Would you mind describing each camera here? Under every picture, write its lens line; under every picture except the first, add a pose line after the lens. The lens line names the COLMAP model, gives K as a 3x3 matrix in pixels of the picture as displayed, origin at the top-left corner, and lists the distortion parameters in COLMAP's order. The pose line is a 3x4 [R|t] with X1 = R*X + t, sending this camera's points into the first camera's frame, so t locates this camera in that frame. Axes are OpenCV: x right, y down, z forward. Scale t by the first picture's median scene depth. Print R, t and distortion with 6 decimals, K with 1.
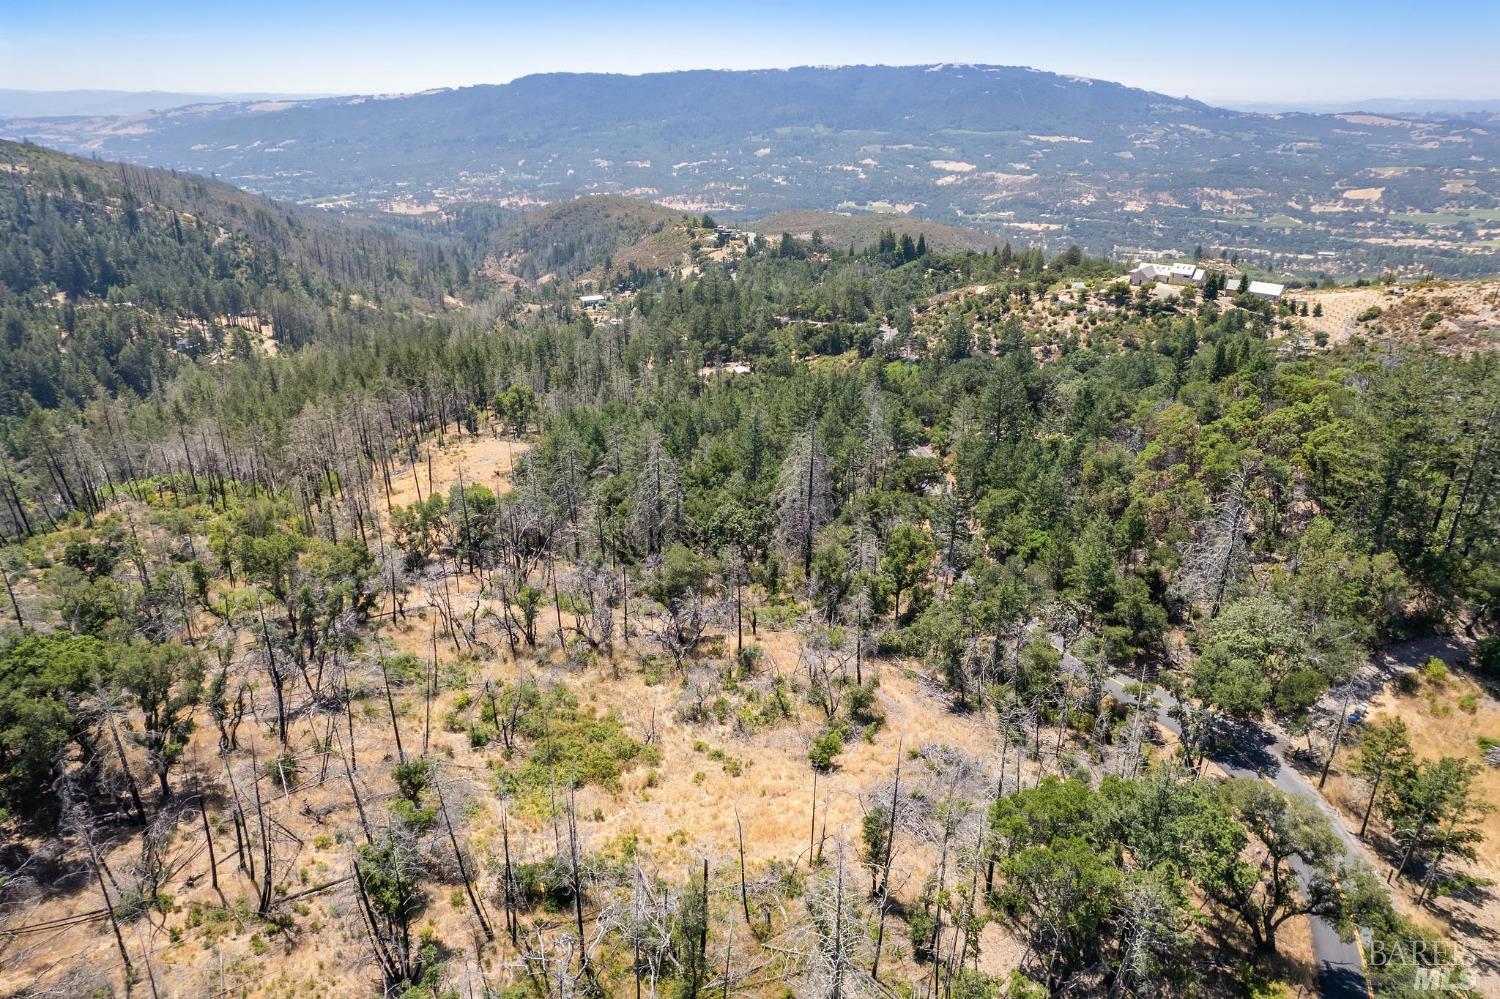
lens RADIAL K [[959.8, 0, 754.1], [0, 959.8, 505.9], [0, 0, 1]] dist [-0.086679, 0.075481]
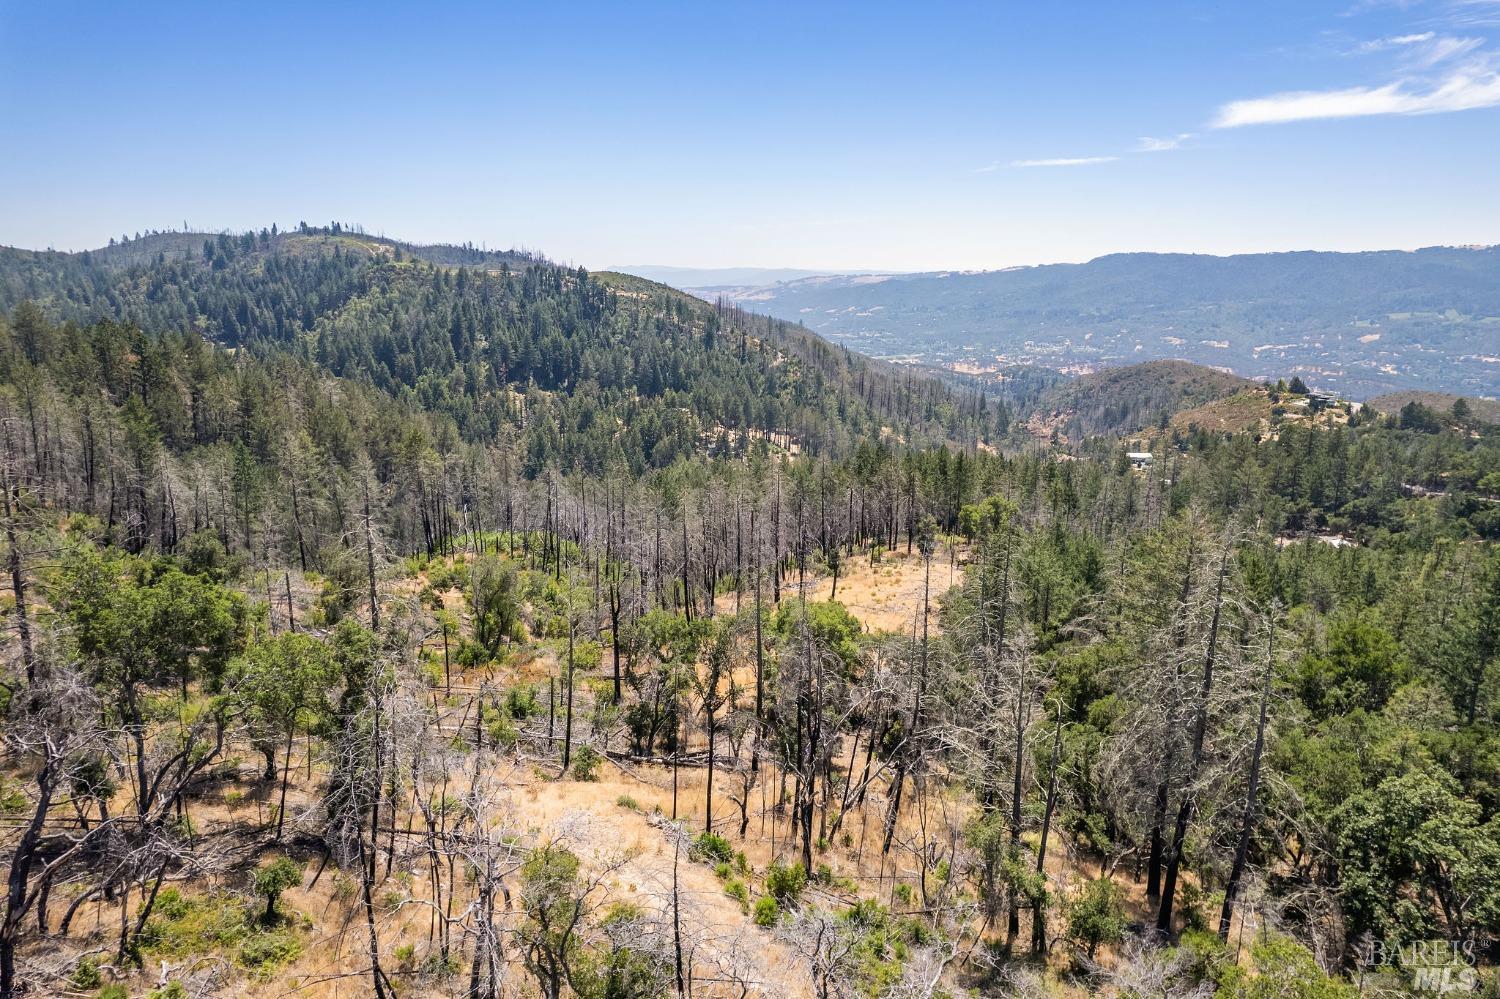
lens RADIAL K [[959.8, 0, 754.1], [0, 959.8, 505.9], [0, 0, 1]] dist [-0.086679, 0.075481]
pose [[0.845134, 0.128706, -0.518828, -0.020239], [-0.217312, 0.969483, -0.113484, -0.001470], [0.488389, 0.208657, 0.847313, 0.181140]]
